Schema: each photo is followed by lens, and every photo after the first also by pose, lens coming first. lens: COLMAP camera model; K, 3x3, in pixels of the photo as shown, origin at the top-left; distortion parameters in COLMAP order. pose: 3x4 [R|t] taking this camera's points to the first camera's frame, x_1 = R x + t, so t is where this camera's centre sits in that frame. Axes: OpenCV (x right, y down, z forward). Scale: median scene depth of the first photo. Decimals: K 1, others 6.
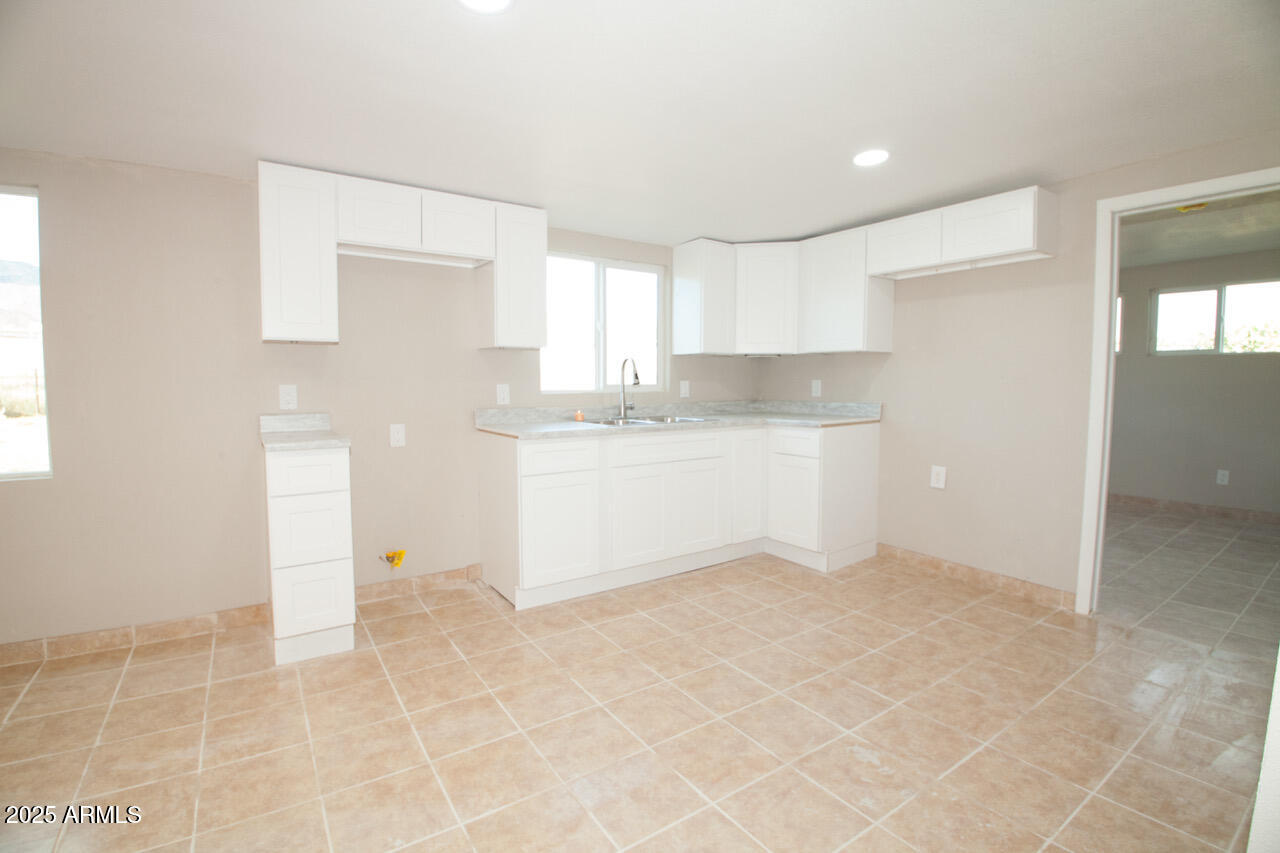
lens RADIAL K [[584.4, 0, 656.5], [0, 584.4, 423.3], [0, 0, 1]] dist [-0.001685, -0.000311]
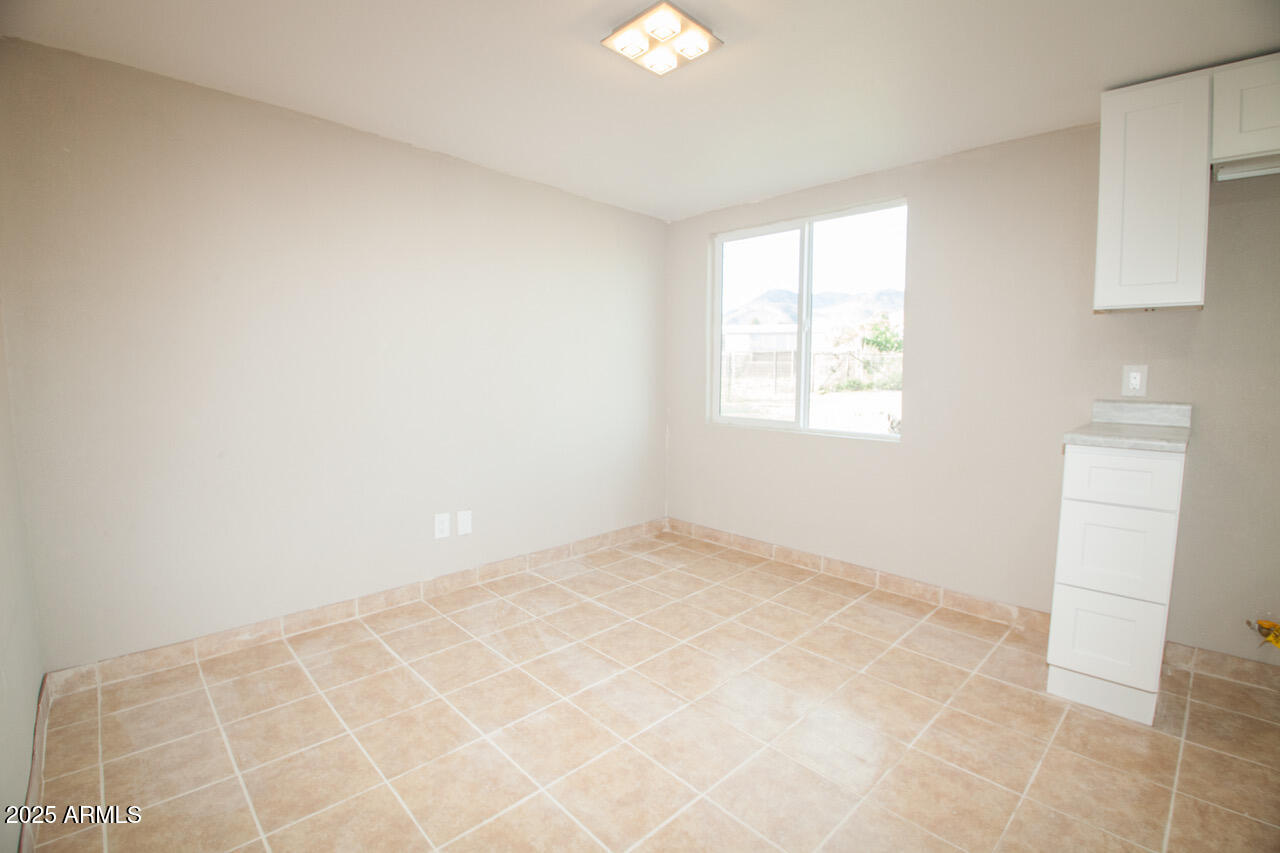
lens RADIAL K [[604.9, 0, 640.0], [0, 604.9, 426.5], [0, 0, 1]] dist [-0.046940, -0.000791]
pose [[0.136608, 0.100903, -0.985473, 0.077133], [-0.069763, 0.993309, 0.092034, -0.010500], [0.988166, 0.056176, 0.142733, 0.271954]]
